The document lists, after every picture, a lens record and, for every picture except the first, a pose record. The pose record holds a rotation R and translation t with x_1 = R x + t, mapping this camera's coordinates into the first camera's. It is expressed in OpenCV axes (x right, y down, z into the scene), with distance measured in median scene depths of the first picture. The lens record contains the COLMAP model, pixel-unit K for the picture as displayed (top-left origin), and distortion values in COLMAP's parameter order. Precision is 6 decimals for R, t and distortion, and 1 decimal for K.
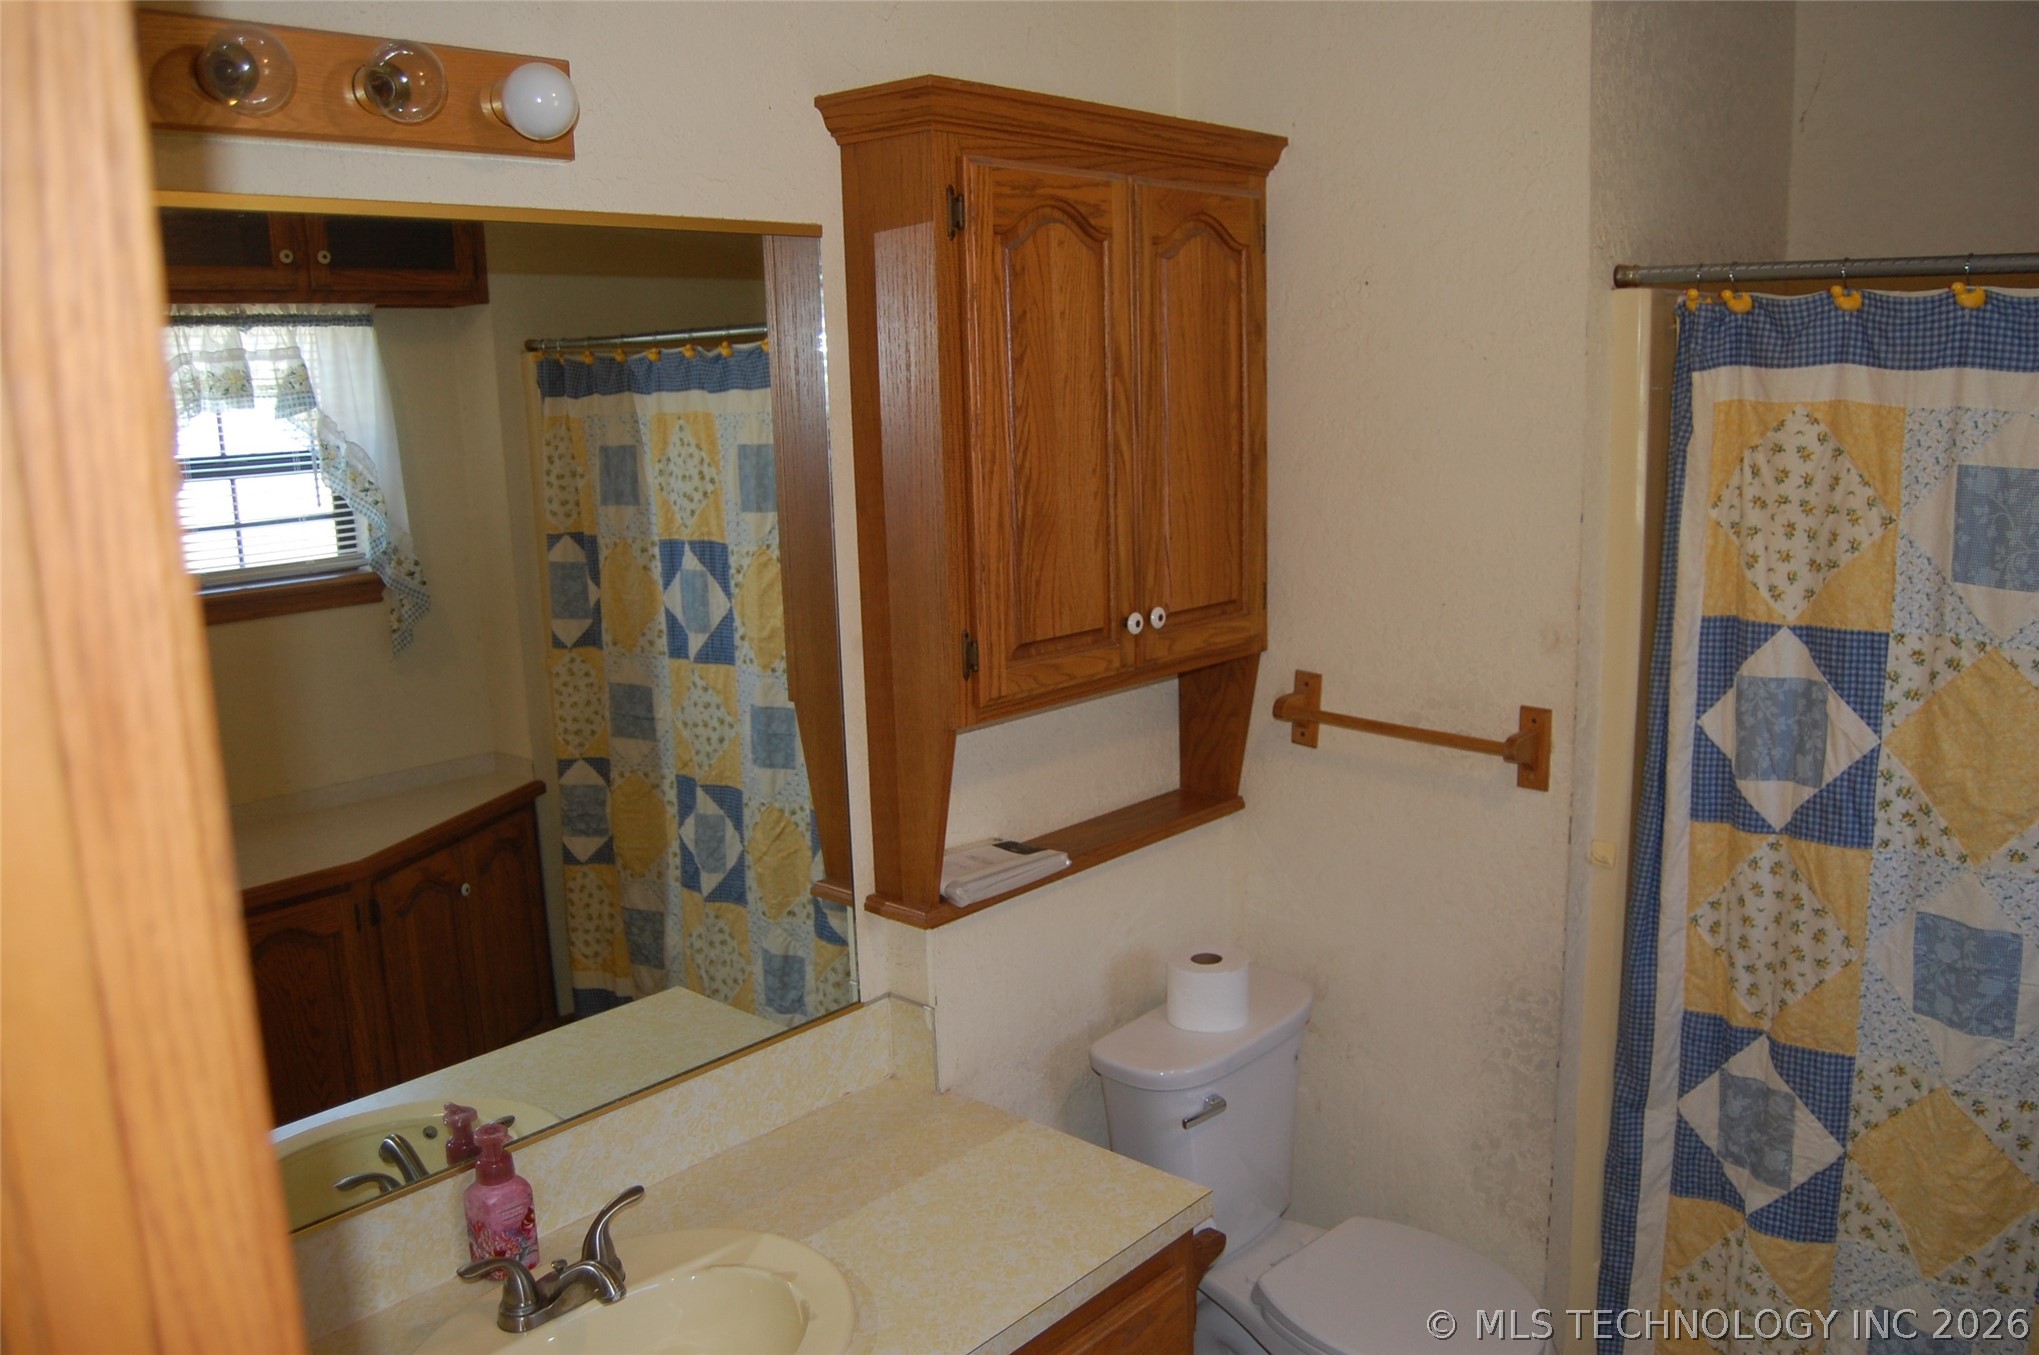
lens RADIAL K [[1599.3, 0, 1075.0], [0, 1599.3, 688.2], [0, 0, 1]] dist [-0.104415, 0.050127]
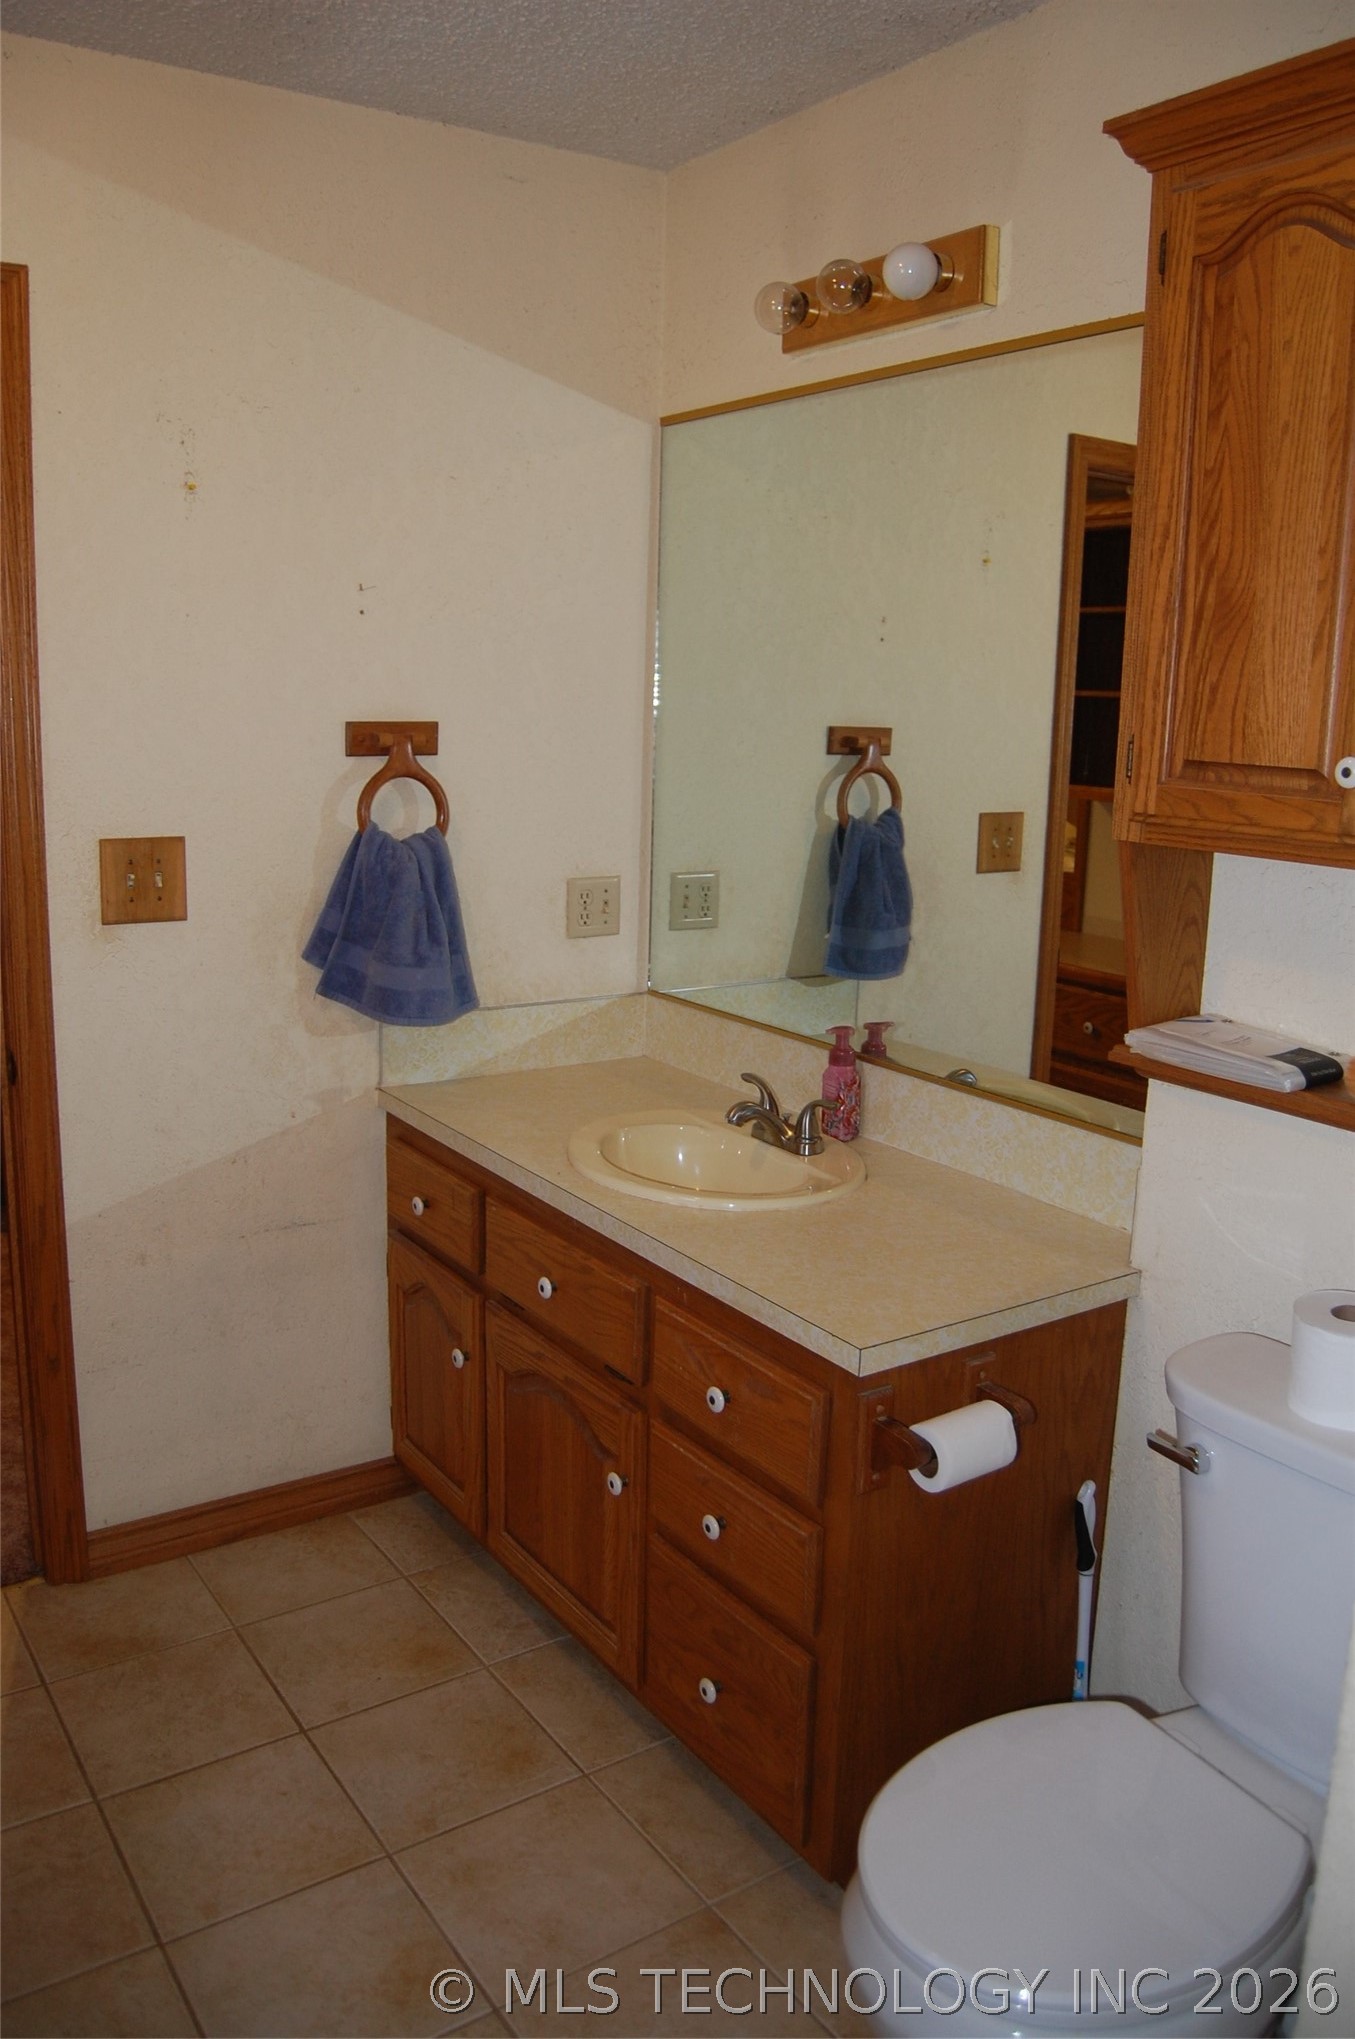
lens RADIAL K [[1599.3, 0, 680.7], [0, 1599.3, 1006.3], [0, 0, 1]] dist [-0.104415, 0.050127]
pose [[-0.271279, 0.200165, -0.941457, 0.782393], [-0.211889, 0.941721, 0.261276, -0.061505], [0.938888, 0.270363, -0.213056, 0.897169]]
